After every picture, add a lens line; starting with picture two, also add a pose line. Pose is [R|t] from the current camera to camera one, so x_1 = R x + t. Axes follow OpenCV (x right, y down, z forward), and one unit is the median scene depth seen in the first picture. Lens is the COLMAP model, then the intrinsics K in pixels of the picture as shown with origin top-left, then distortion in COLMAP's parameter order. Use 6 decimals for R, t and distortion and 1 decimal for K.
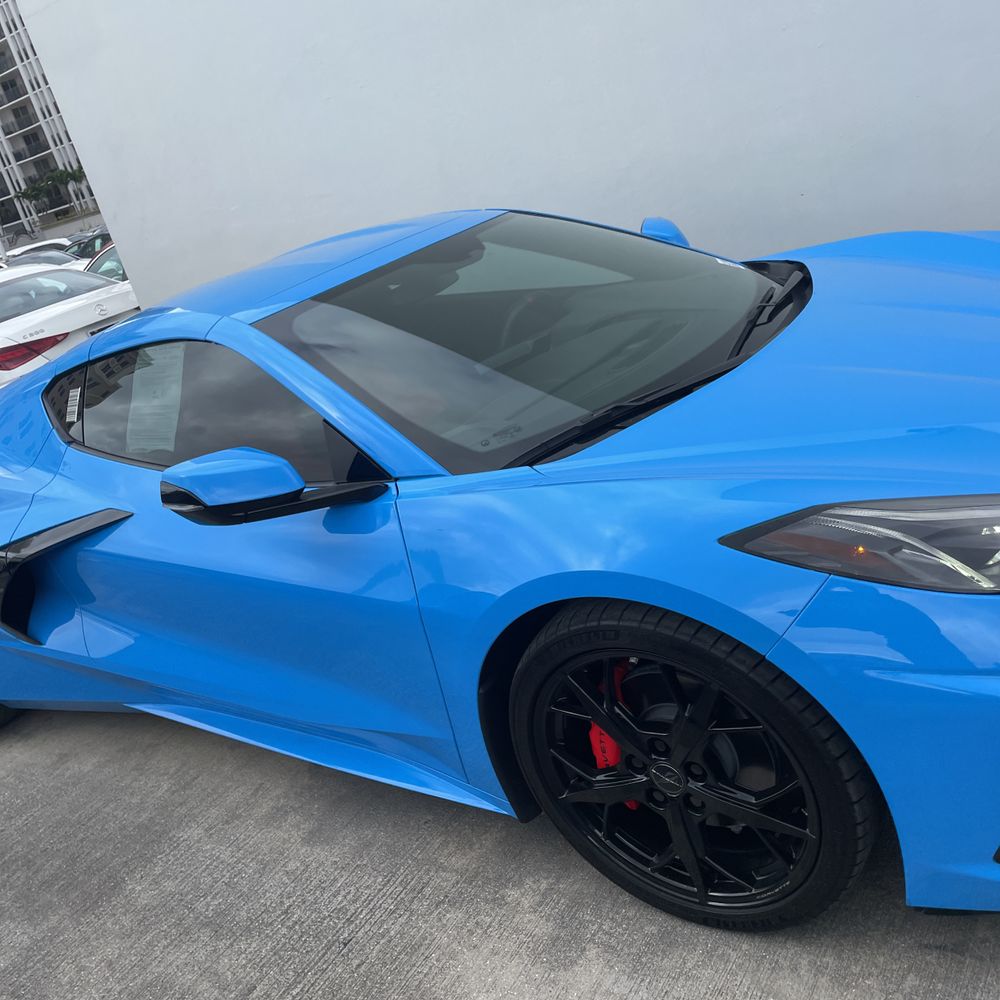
lens RADIAL K [[1000.2, 0, 500.0], [0, 1000.2, 500.0], [0, 0, 1]] dist [0.085975, -0.112039]
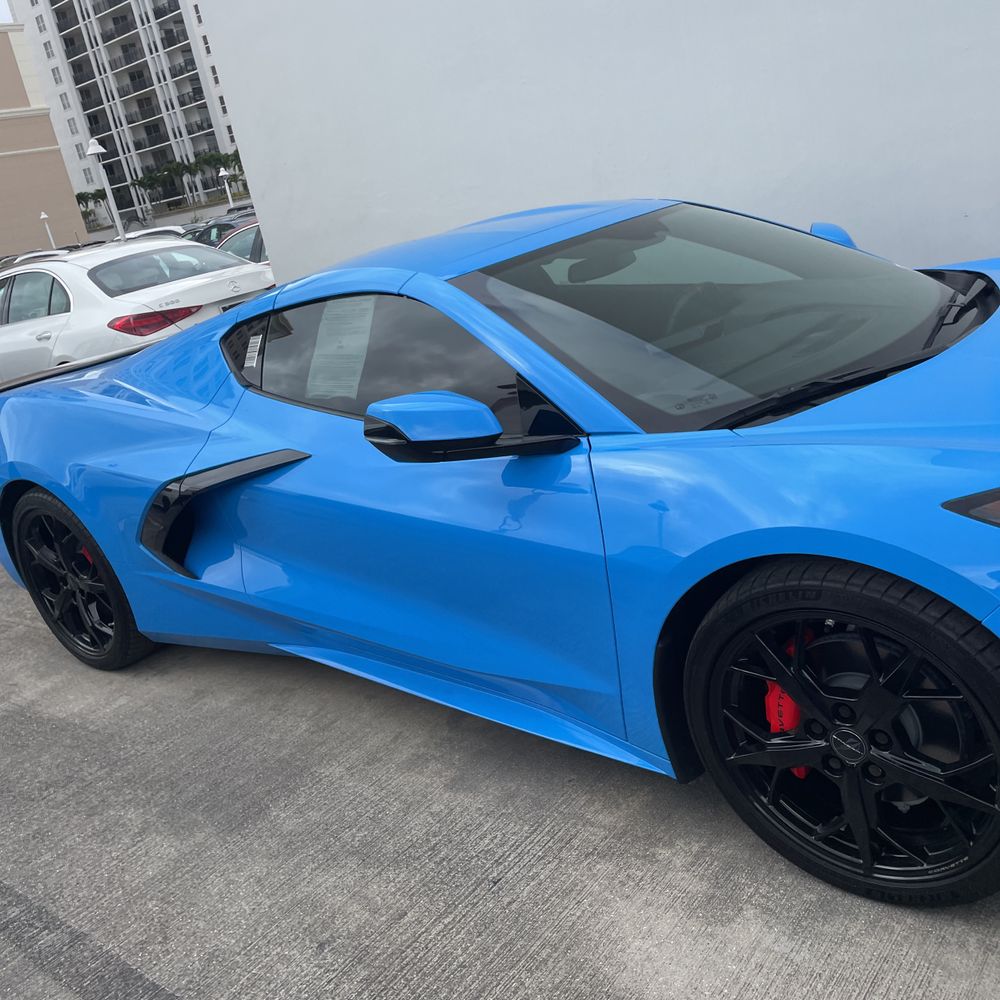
lens RADIAL K [[1003.5, 0, 499.7], [0, 1003.5, 519.8], [0, 0, 1]] dist [0.072515, -0.090947]
pose [[0.994427, 0.096459, -0.042544, -0.132087], [-0.097178, 0.995151, -0.015167, 0.084014], [0.040875, 0.019217, 0.998979, -0.024739]]
